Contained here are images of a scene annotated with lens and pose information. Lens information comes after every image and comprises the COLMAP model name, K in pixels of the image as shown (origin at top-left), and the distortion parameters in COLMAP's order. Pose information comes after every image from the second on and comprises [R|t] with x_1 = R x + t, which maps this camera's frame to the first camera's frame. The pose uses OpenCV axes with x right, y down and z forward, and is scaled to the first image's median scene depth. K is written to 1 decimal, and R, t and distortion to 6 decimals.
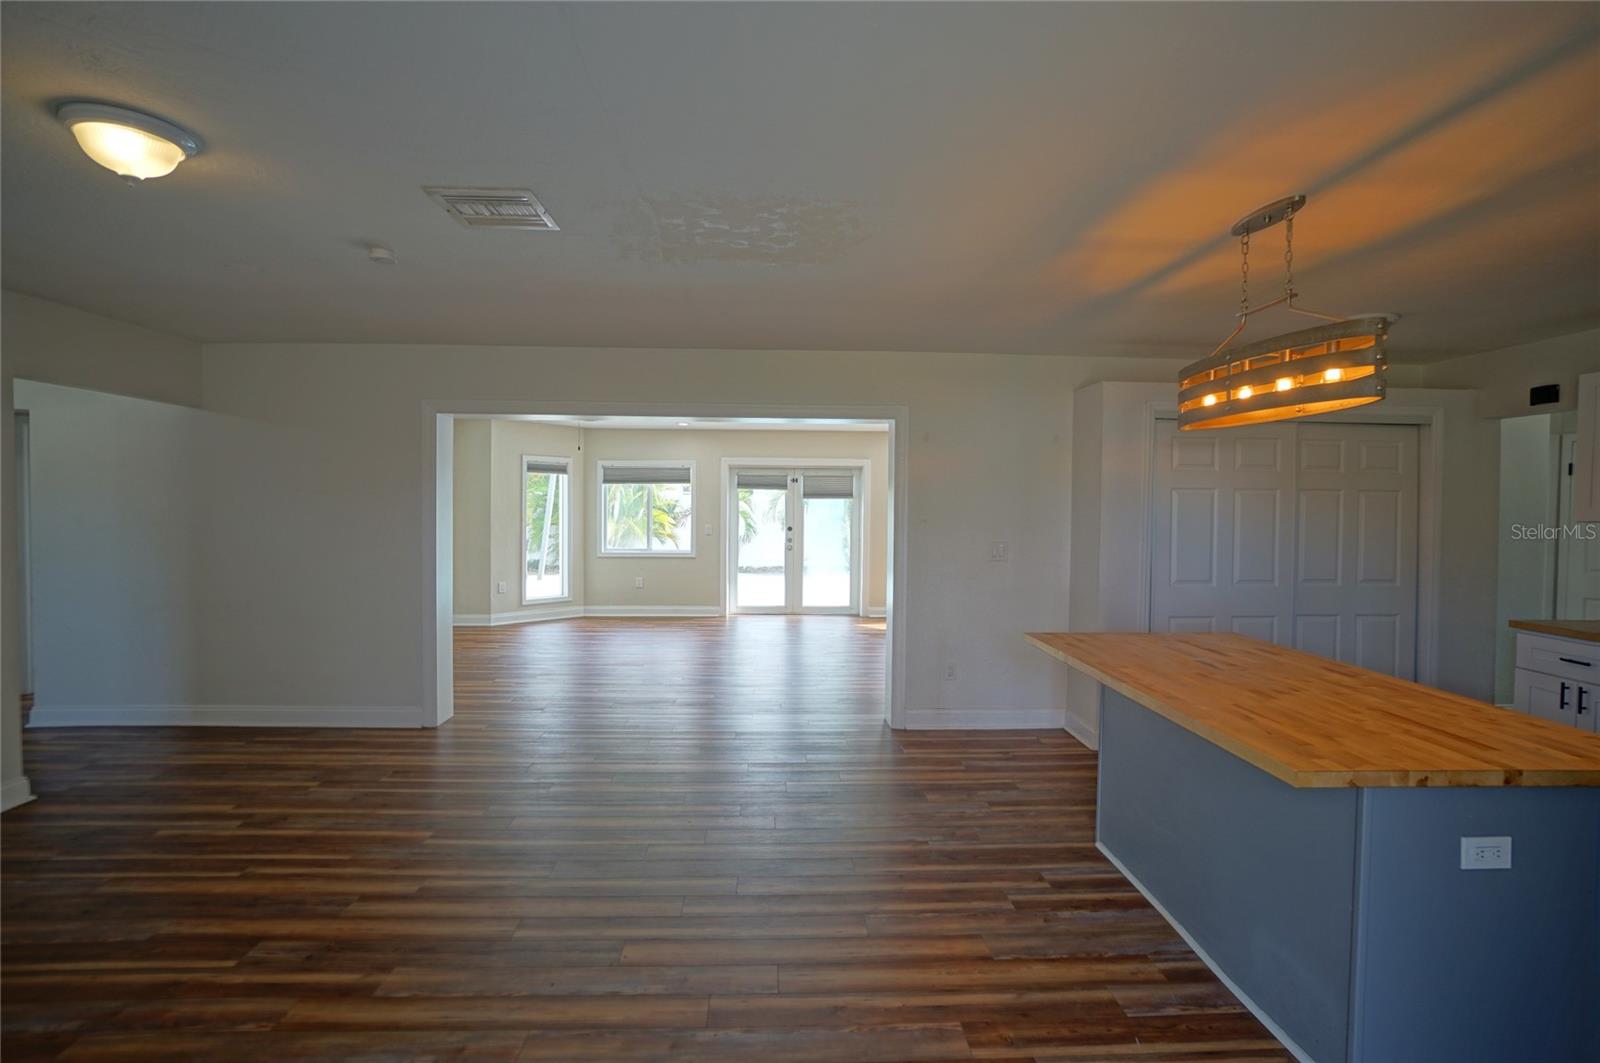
lens RADIAL K [[777.9, 0, 800.0], [0, 777.9, 531.5], [0, 0, 1]] dist [-0.014545, 0.000171]
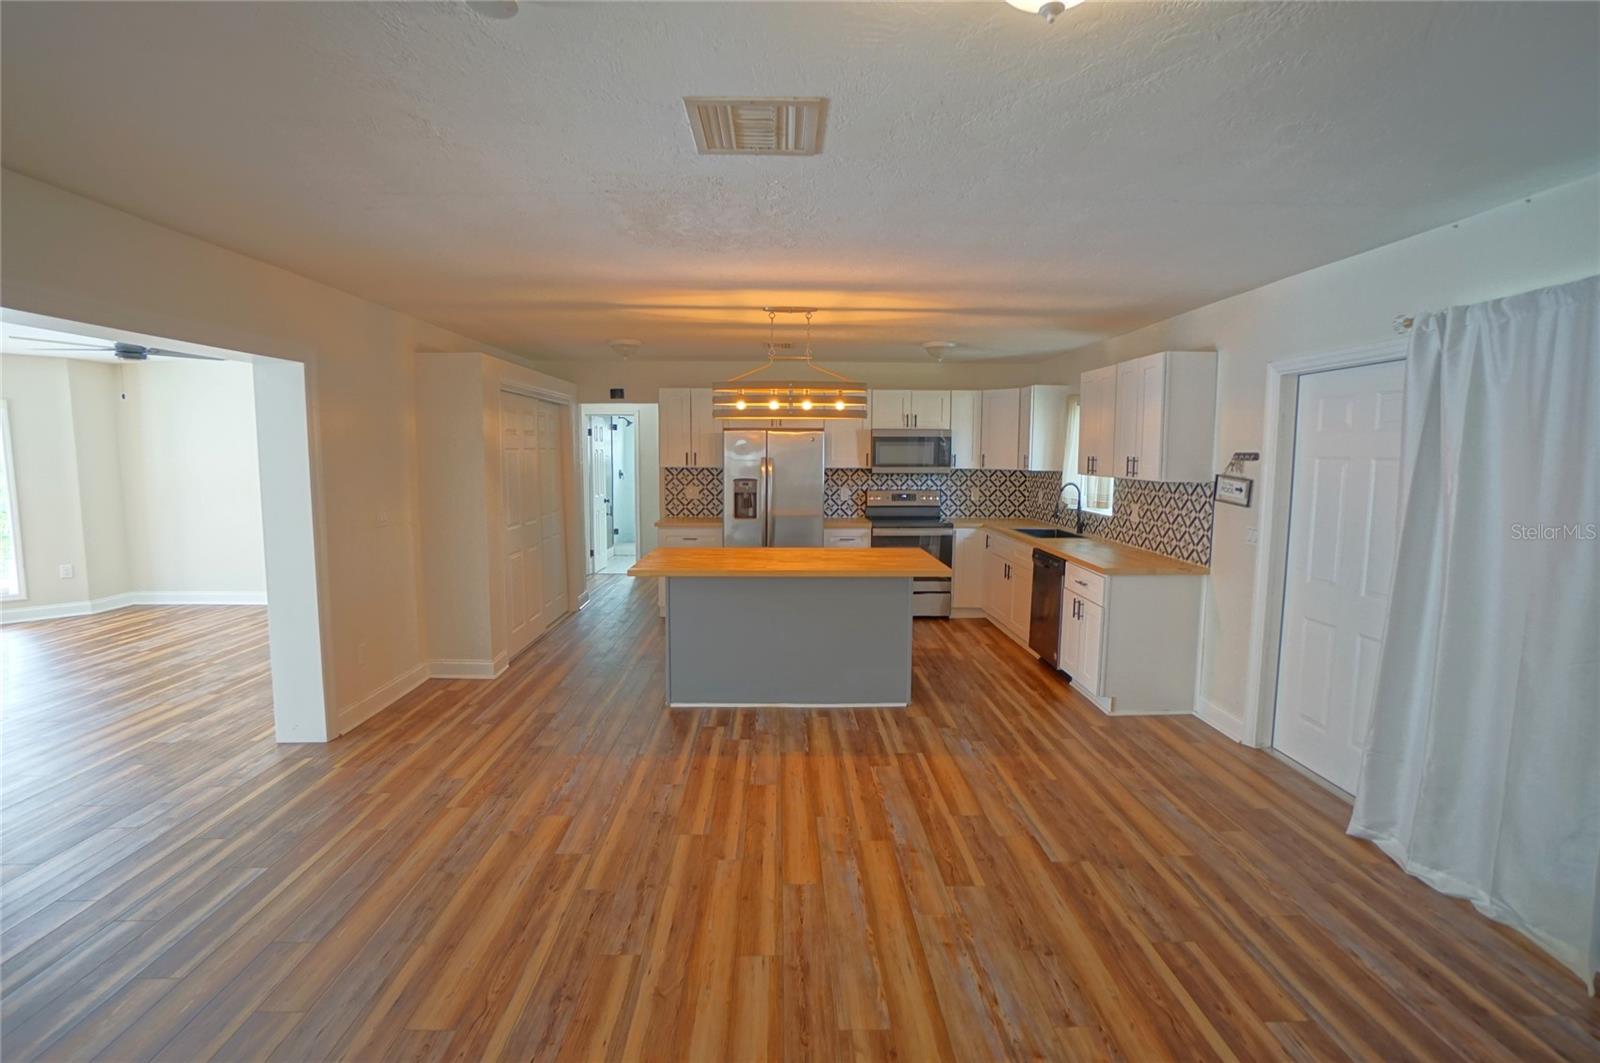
lens RADIAL K [[777.9, 0, 800.0], [0, 777.9, 531.5], [0, 0, 1]] dist [-0.014545, 0.000171]
pose [[-0.028632, -0.103517, 0.994216, -1.286095], [0.012687, 0.994506, 0.103912, -0.071916], [-0.999510, 0.015589, -0.027161, 1.032285]]
